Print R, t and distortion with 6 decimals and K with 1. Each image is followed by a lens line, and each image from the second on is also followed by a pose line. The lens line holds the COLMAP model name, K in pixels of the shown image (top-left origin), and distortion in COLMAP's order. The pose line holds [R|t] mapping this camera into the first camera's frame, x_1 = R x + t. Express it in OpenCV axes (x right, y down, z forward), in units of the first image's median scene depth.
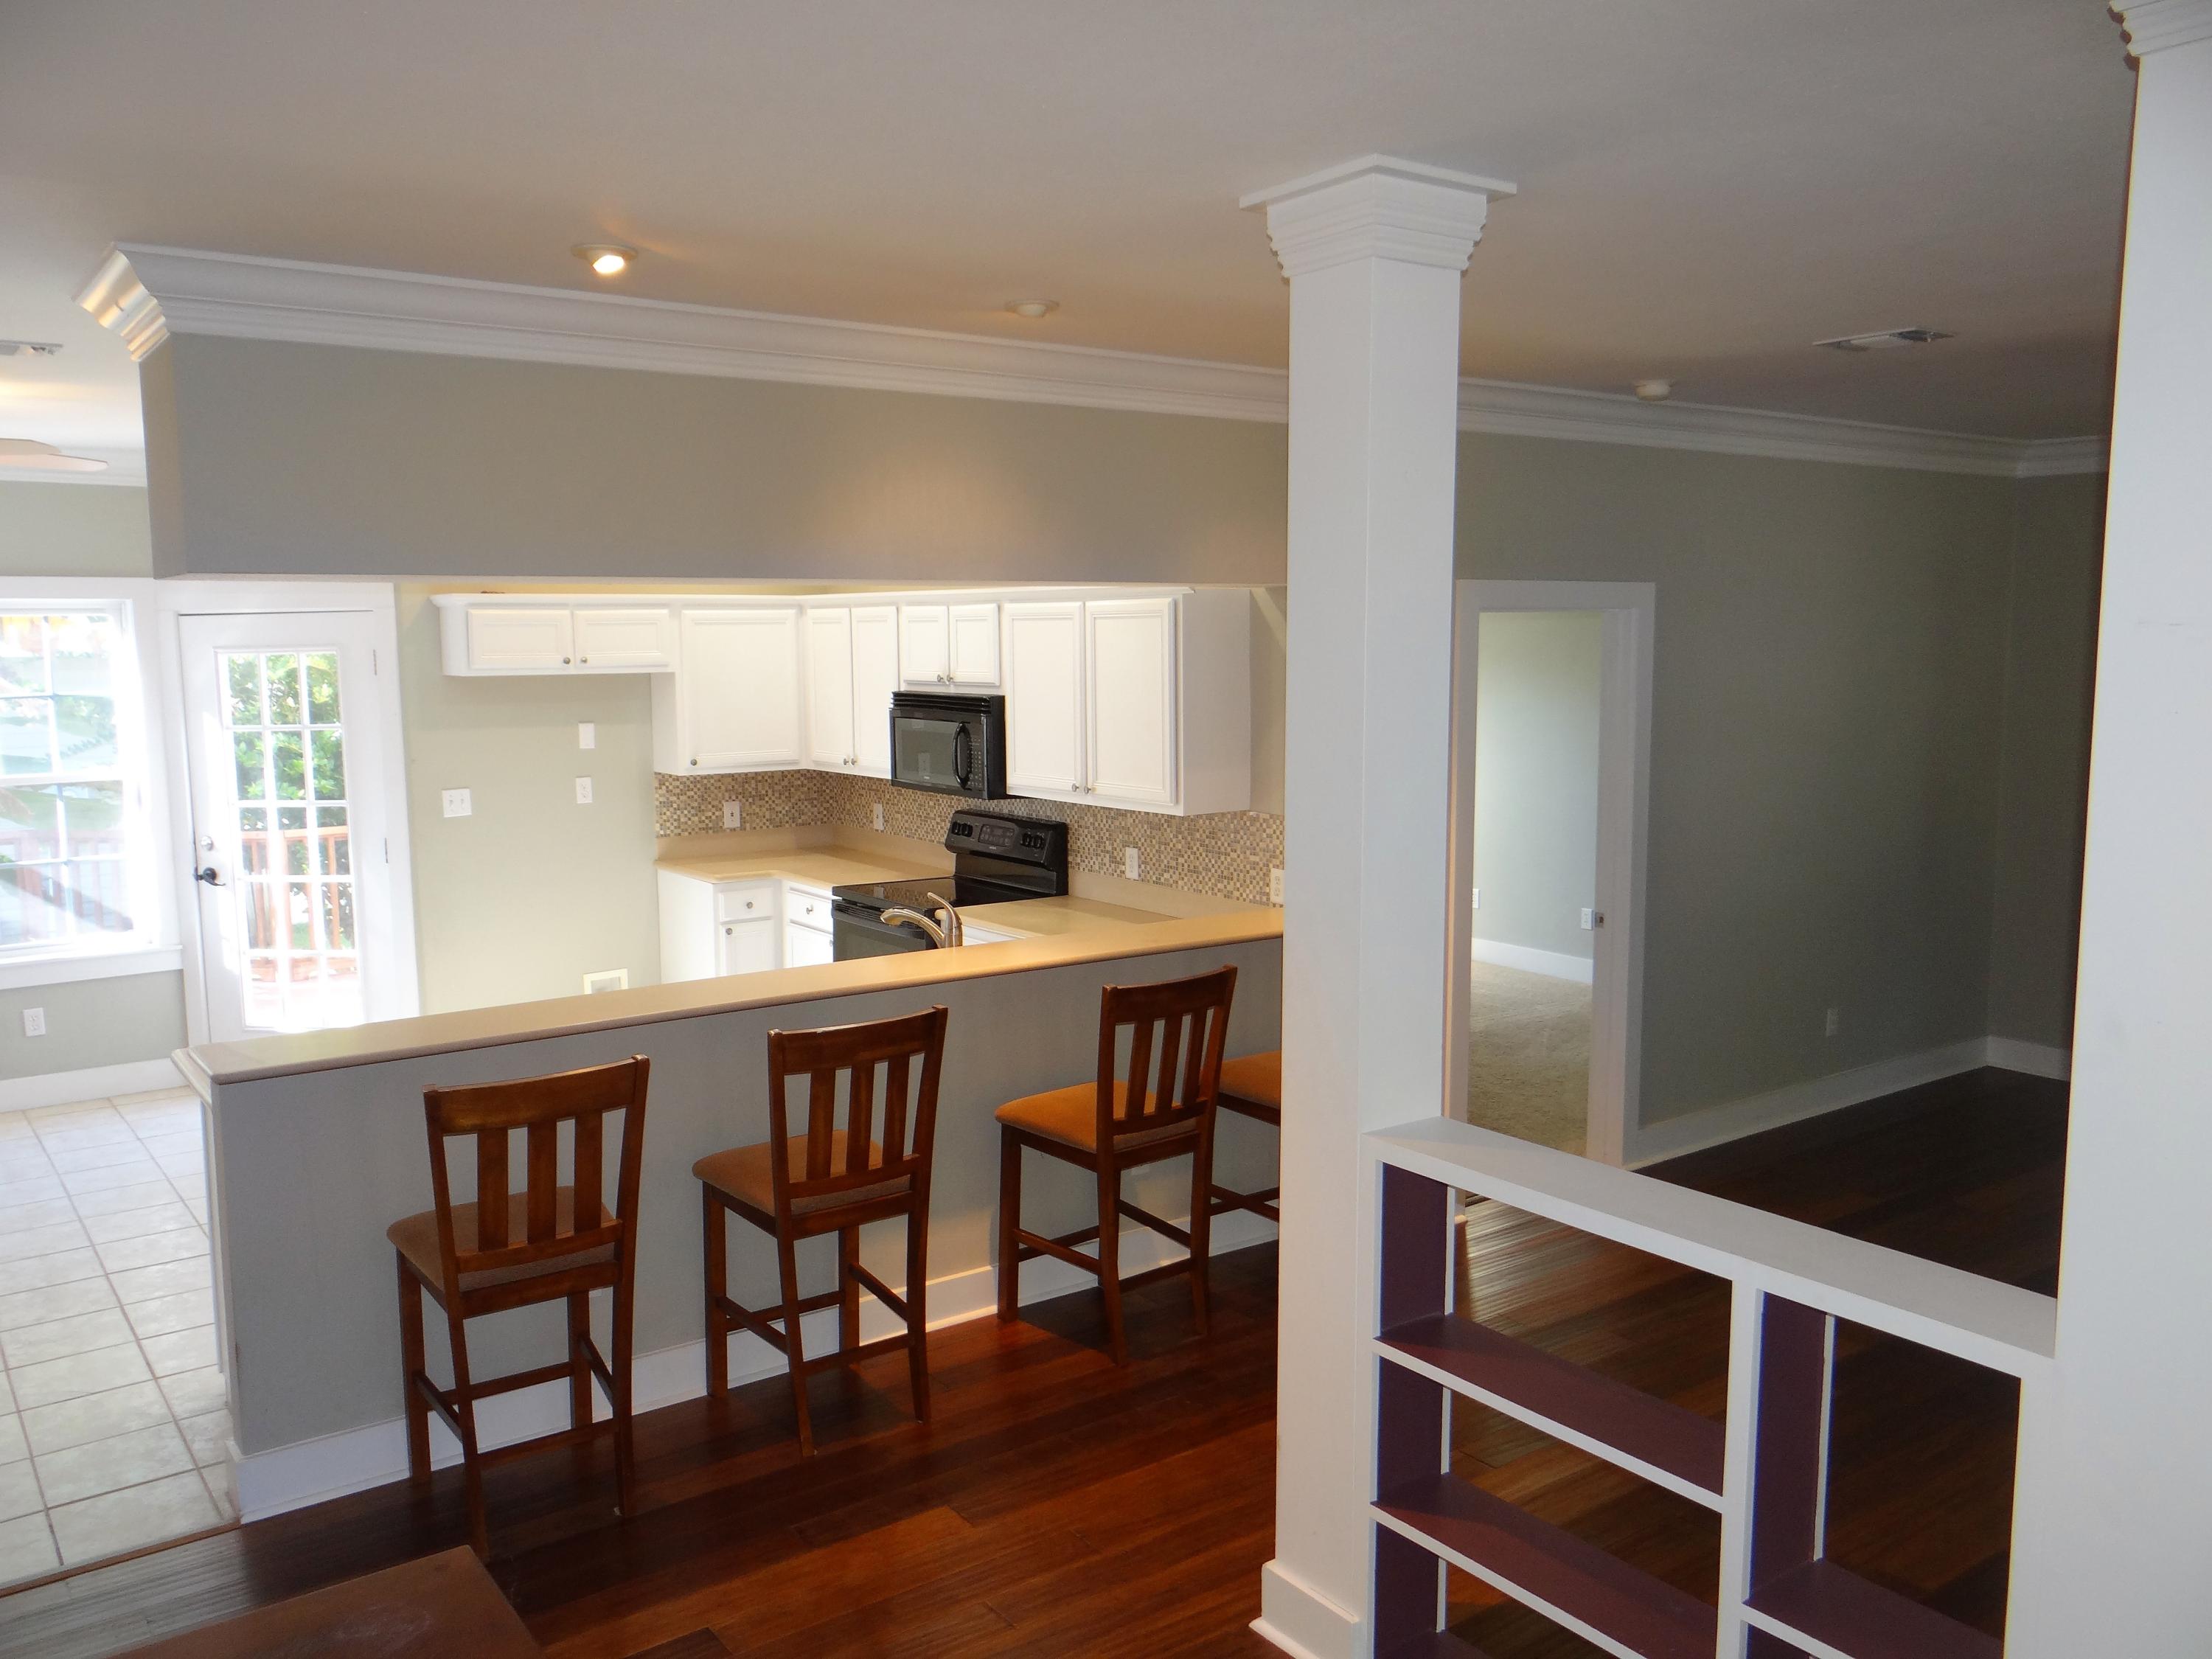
lens RADIAL K [[1747.6, 0, 1100.1], [0, 1747.6, 813.4], [0, 0, 1]] dist [0.009137, -0.013107]
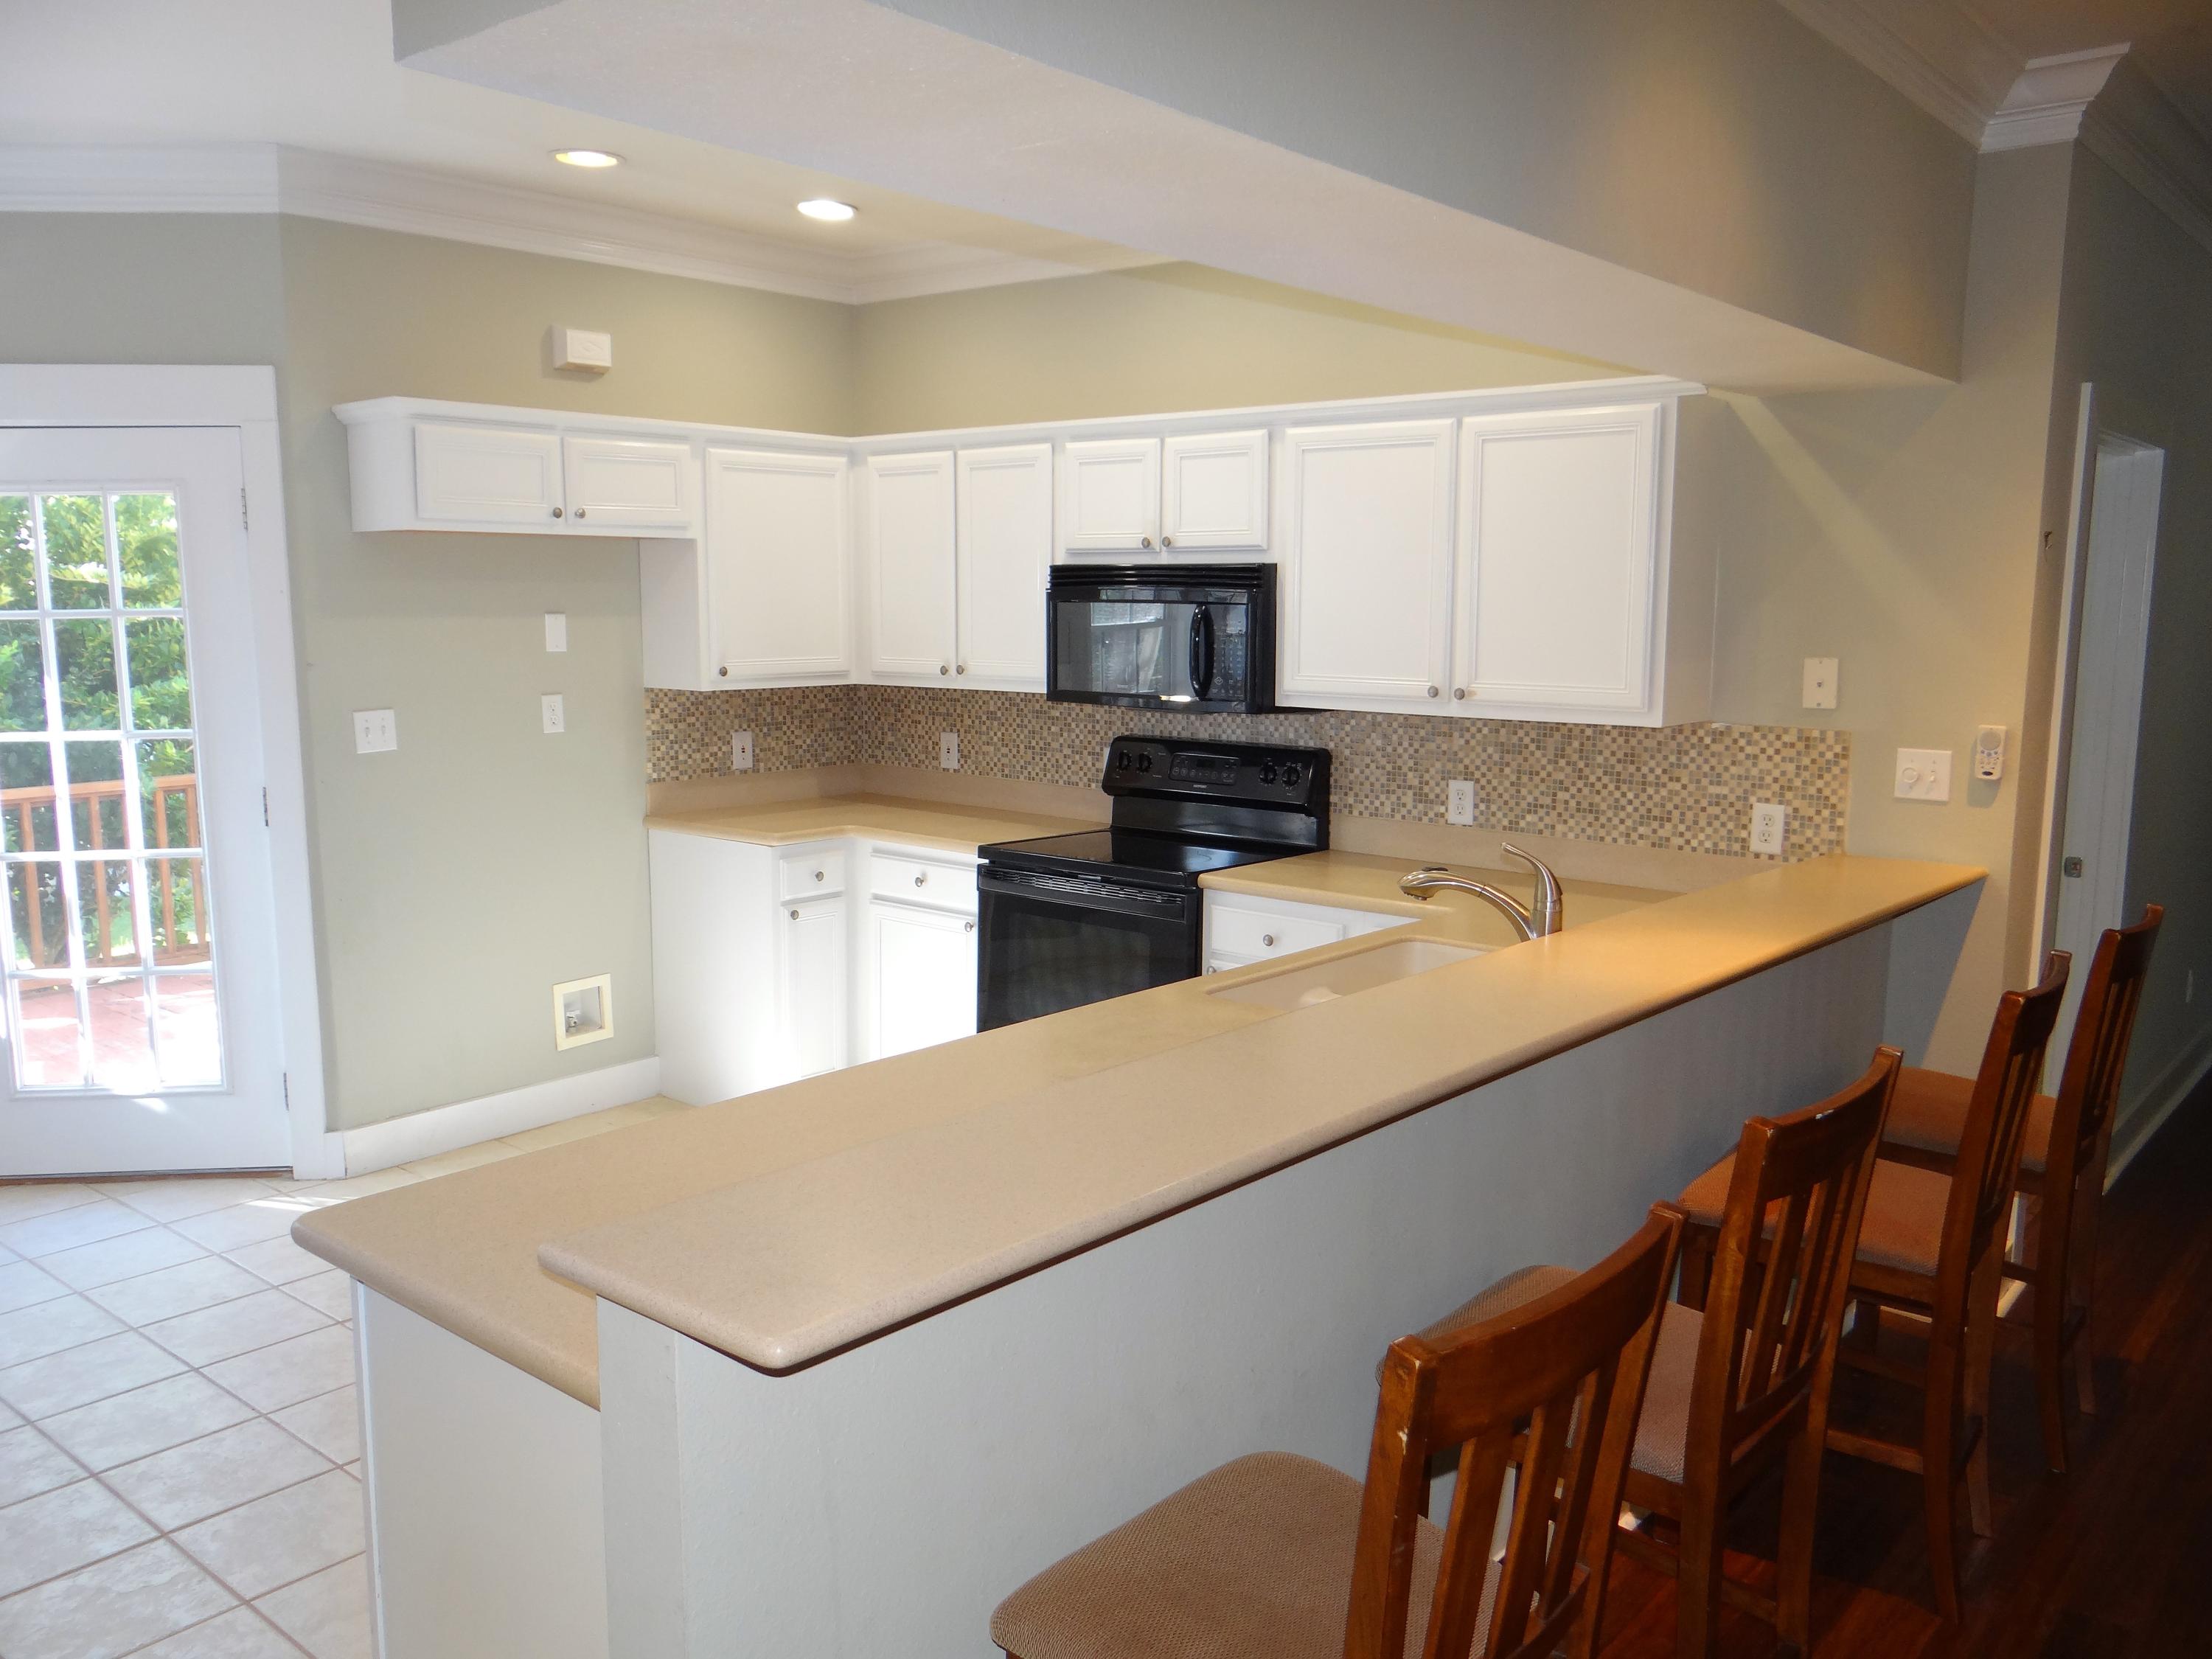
lens RADIAL K [[1747.6, 0, 1101.4], [0, 1747.6, 815.2], [0, 0, 1]] dist [0.009137, -0.013107]
pose [[0.973772, -0.020157, 0.226631, -0.283981], [0.014276, 0.999518, 0.027559, 0.012058], [-0.227077, -0.023601, 0.973591, 0.343889]]
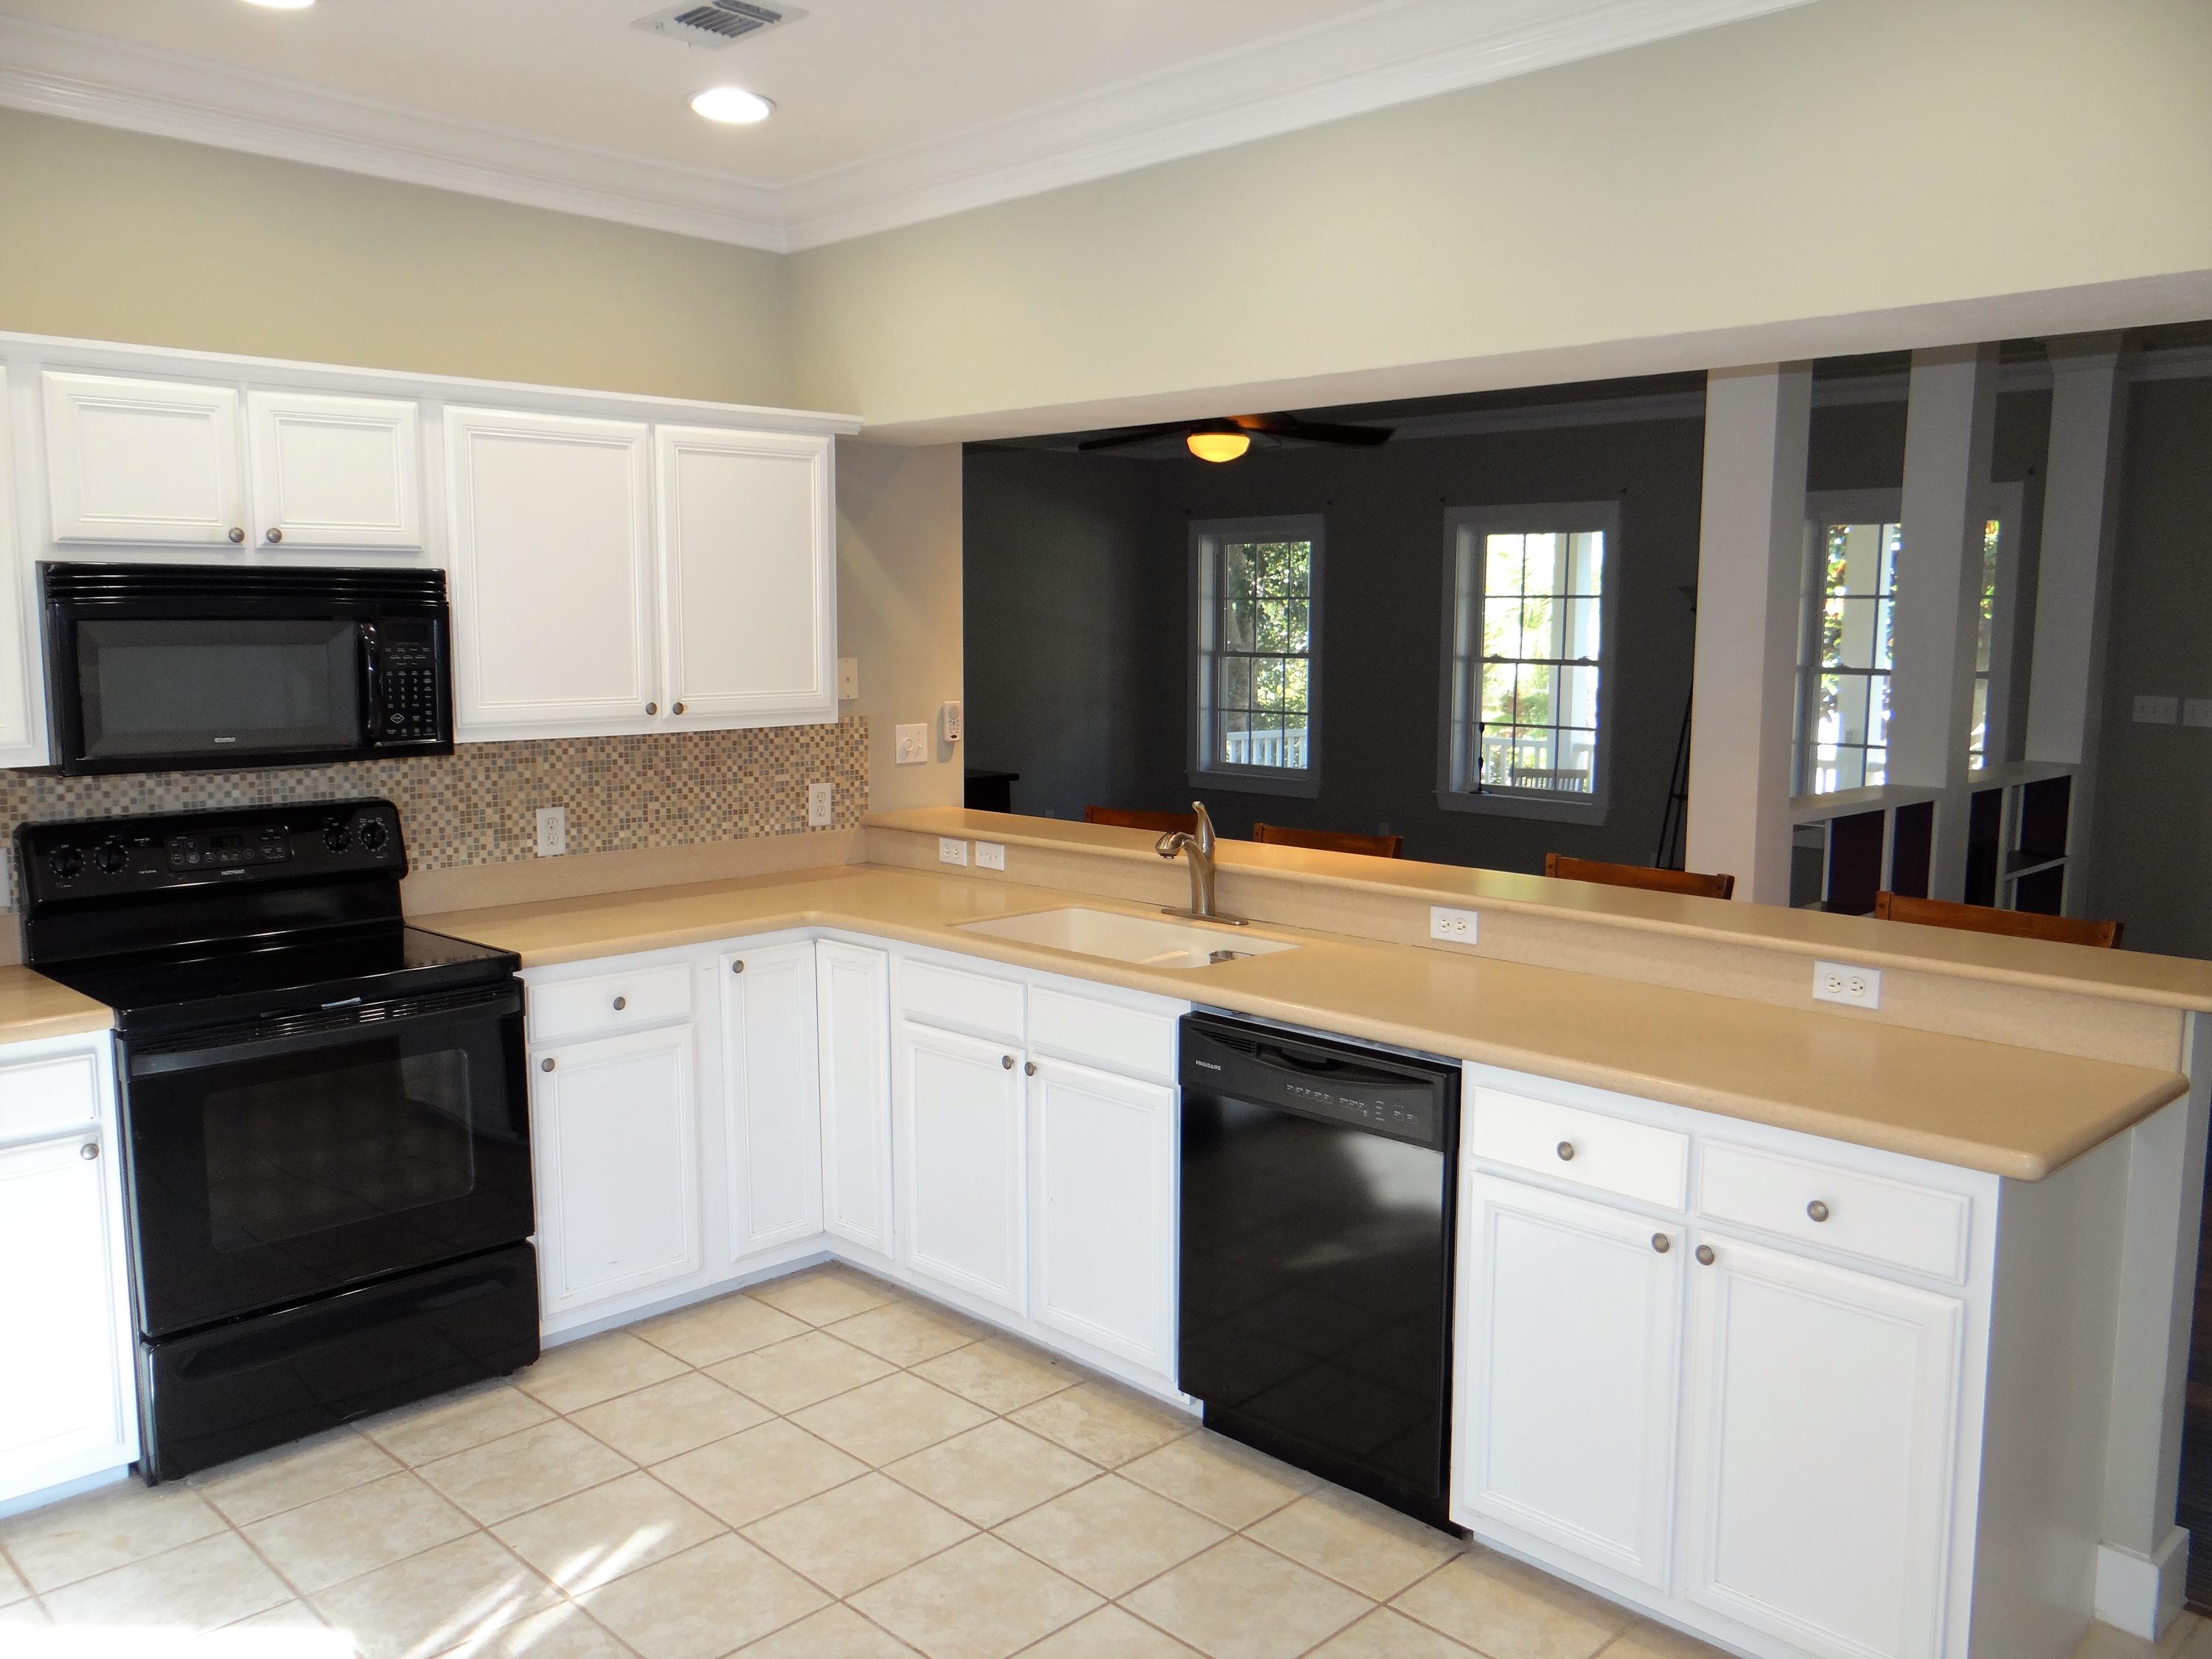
lens RADIAL K [[1747.6, 0, 1107.3], [0, 1747.6, 835.1], [0, 0, 1]] dist [0.009137, -0.013107]
pose [[-0.148500, -0.125459, 0.980922, -0.655661], [0.097504, 0.985229, 0.140771, -0.042101], [-0.984094, 0.116548, -0.134074, 0.882934]]
